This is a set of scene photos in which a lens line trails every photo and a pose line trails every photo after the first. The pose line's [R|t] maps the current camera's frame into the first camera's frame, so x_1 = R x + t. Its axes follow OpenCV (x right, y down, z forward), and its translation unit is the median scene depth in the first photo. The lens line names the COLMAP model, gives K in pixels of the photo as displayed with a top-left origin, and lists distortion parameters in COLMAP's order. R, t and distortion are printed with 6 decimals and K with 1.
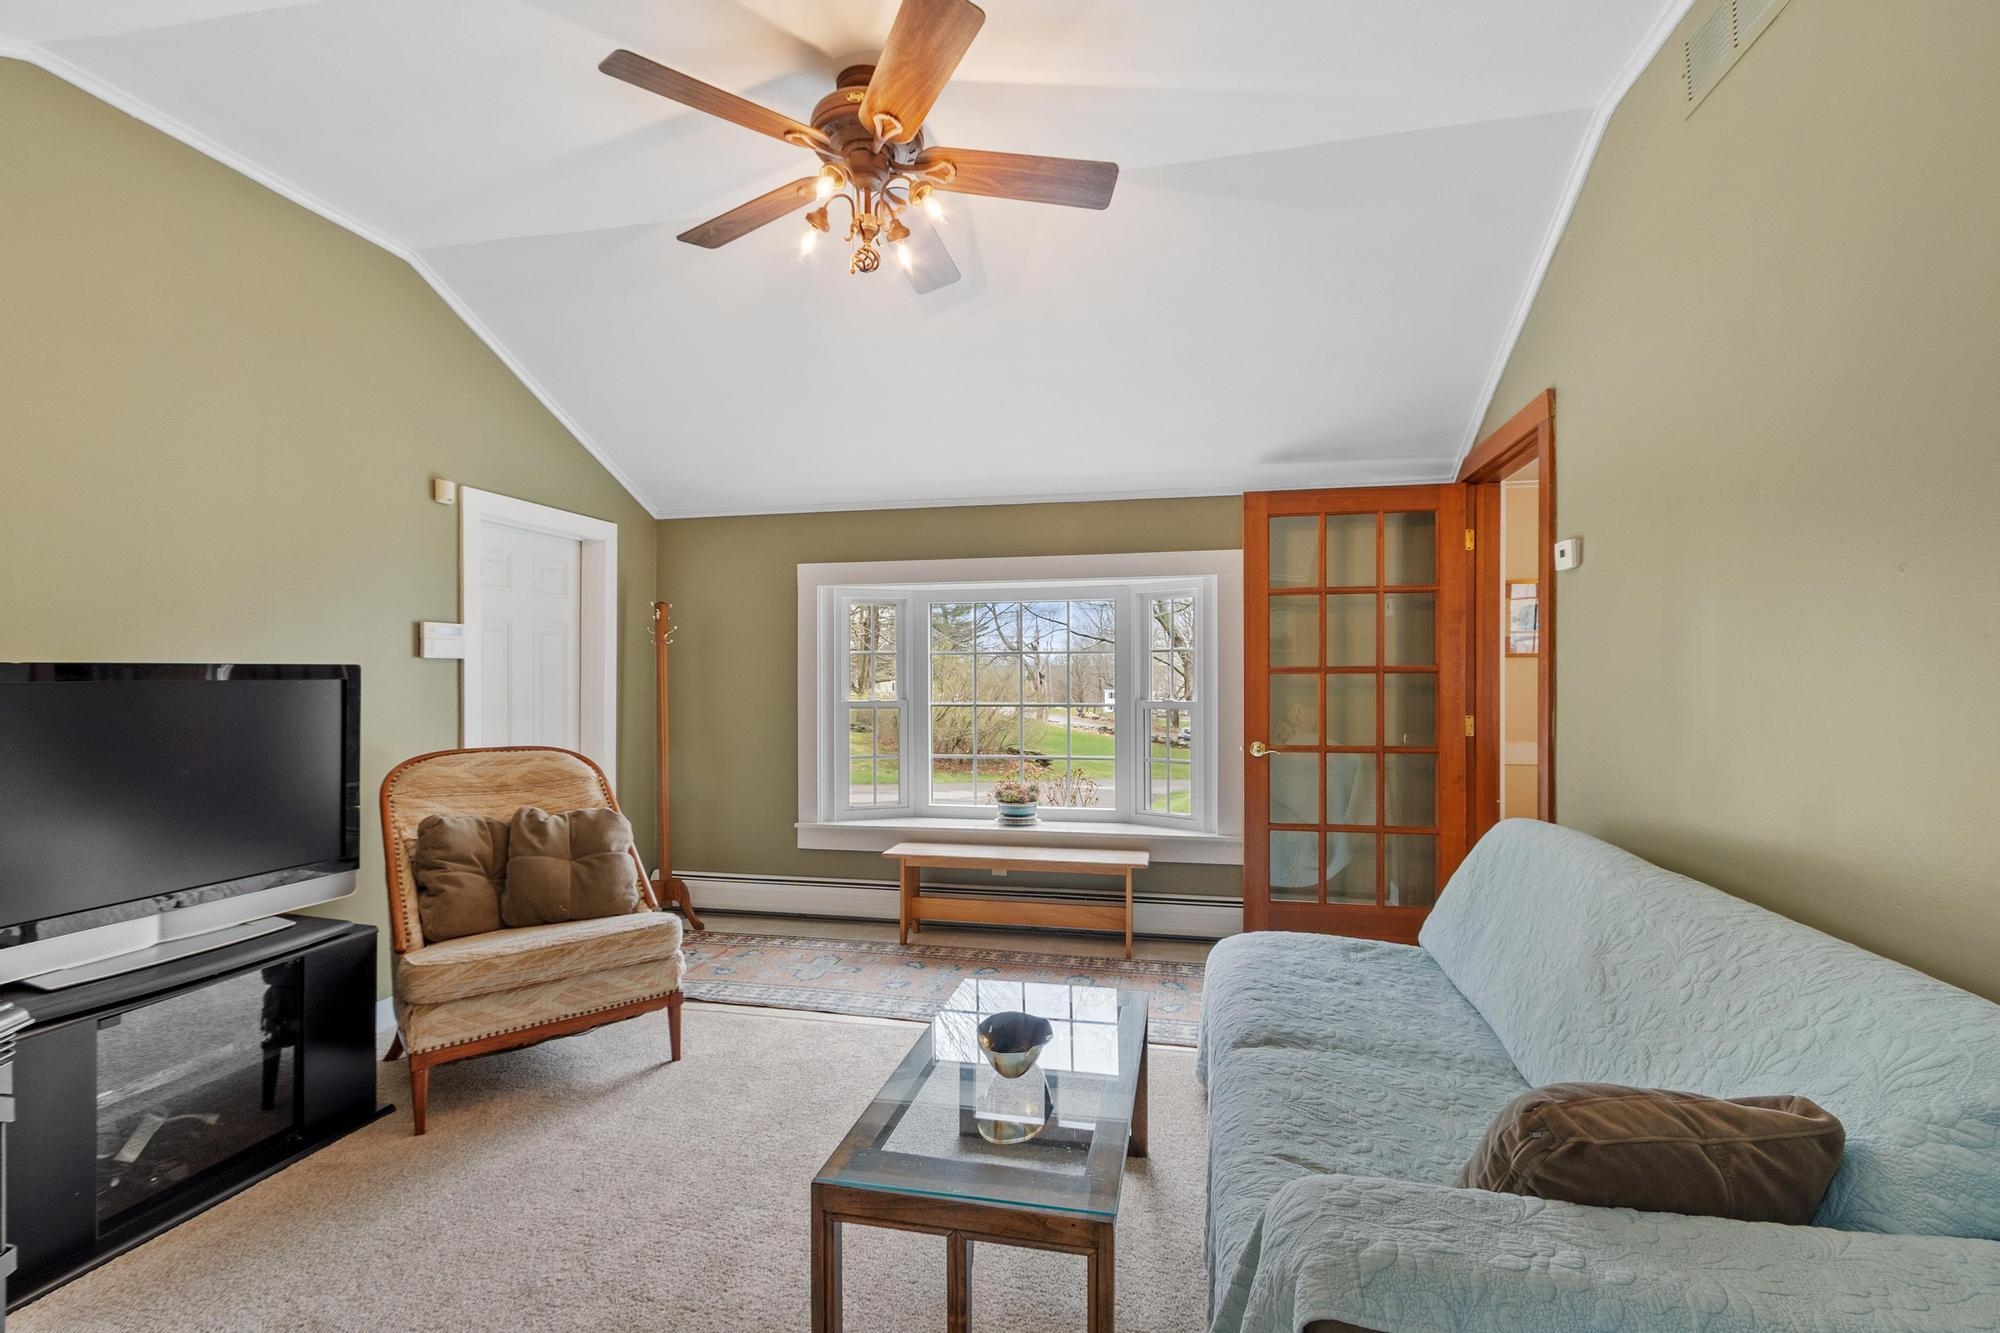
lens RADIAL K [[884.1, 0, 1012.9], [0, 884.1, 673.8], [0, 0, 1]] dist [0.007544, -0.003052]
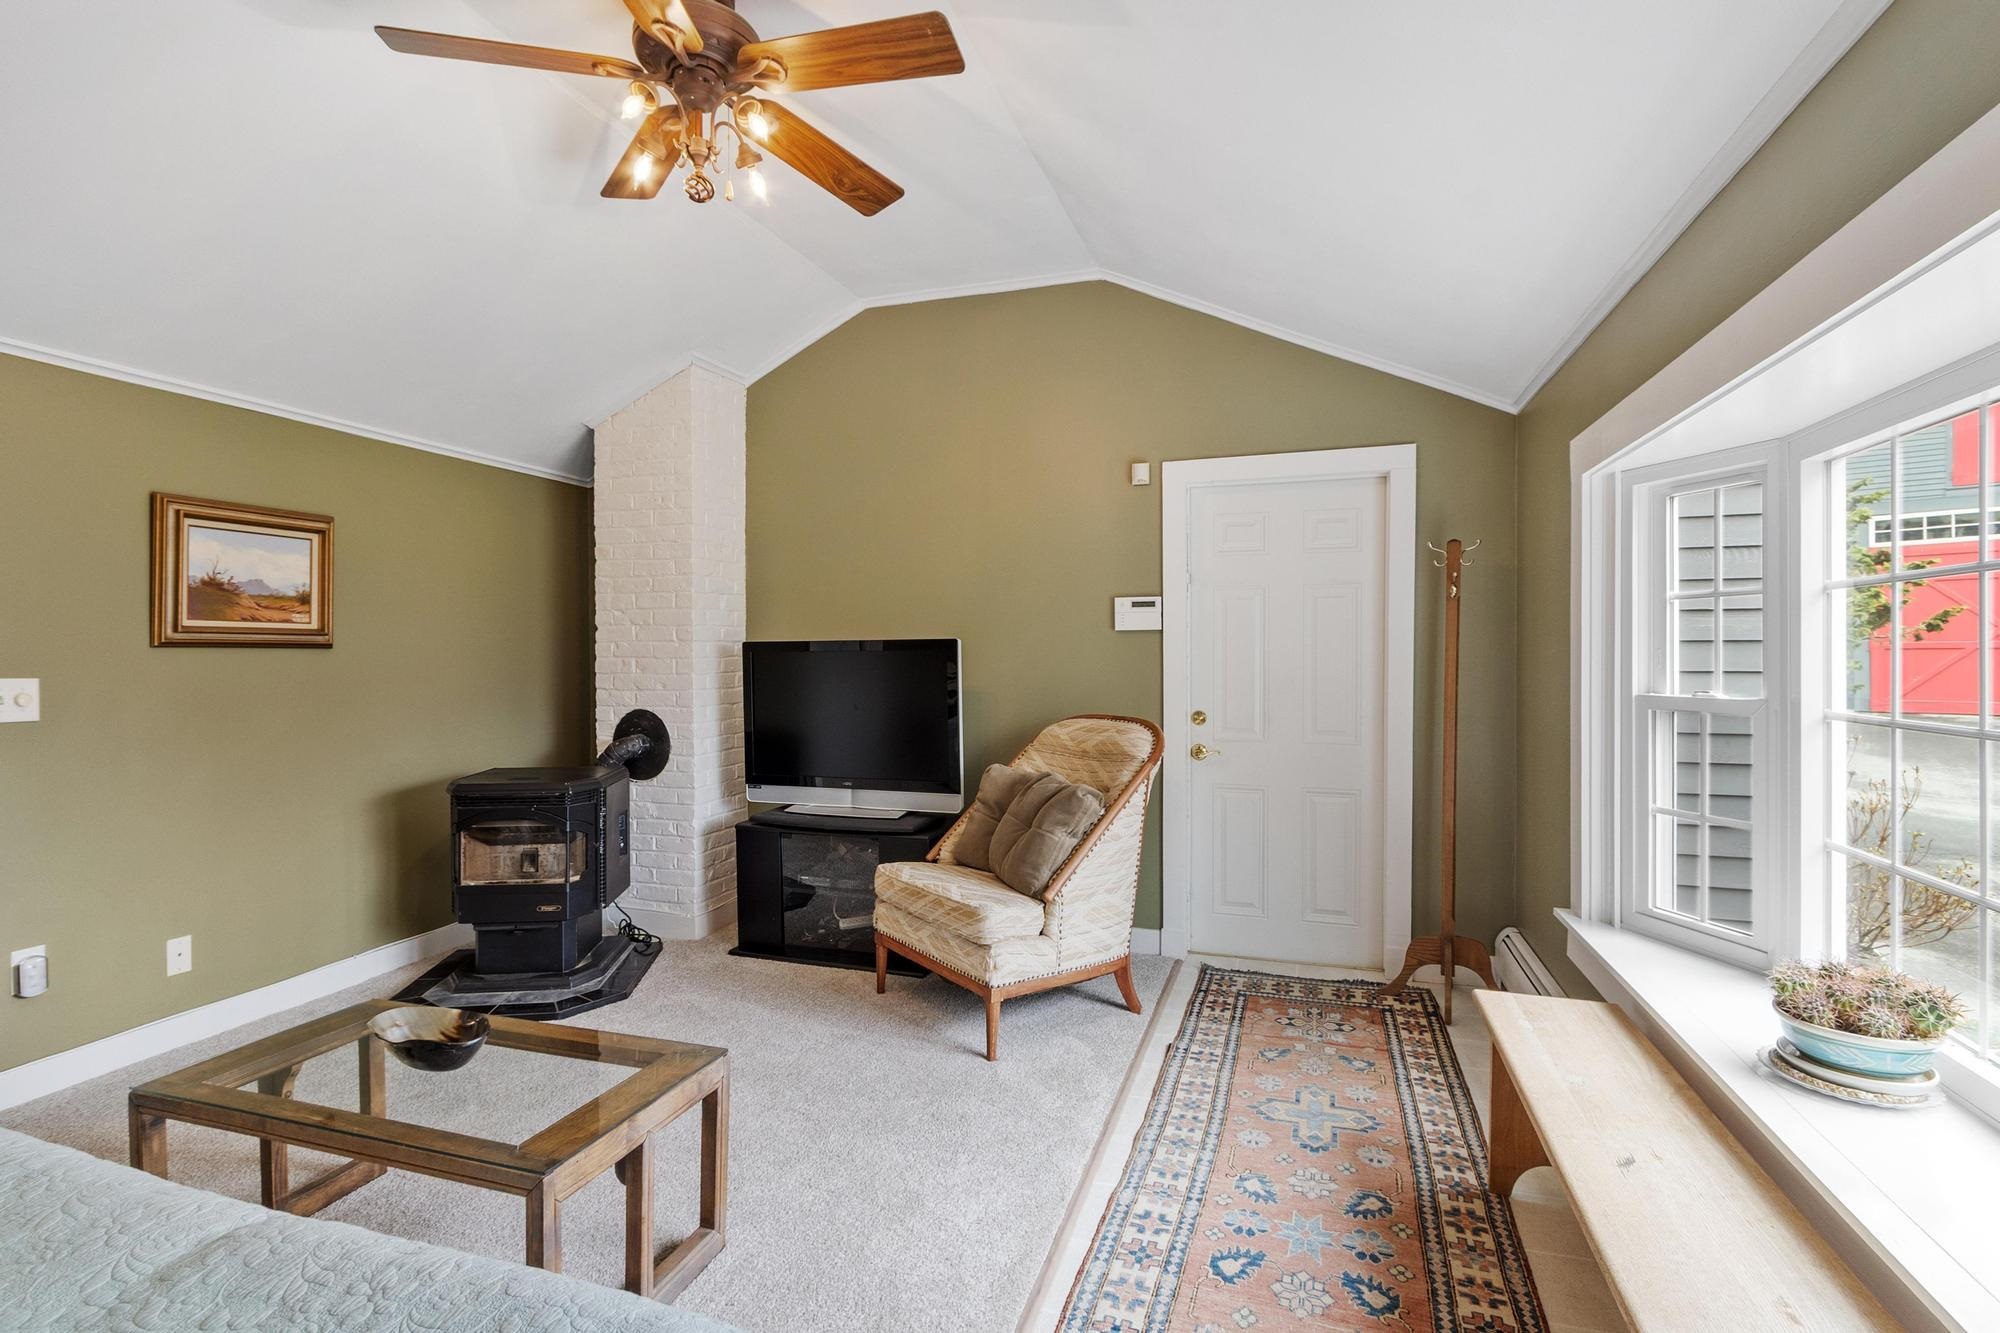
lens RADIAL K [[978.8, 0, 1008.5], [0, 978.8, 656.1], [0, 0, 1]] dist [0.003714, -0.002904]
pose [[-0.116156, 0.009211, -0.993188, 0.479002], [0.007038, 0.999940, 0.008450, 0.002121], [0.993206, -0.006009, -0.116213, 0.857171]]
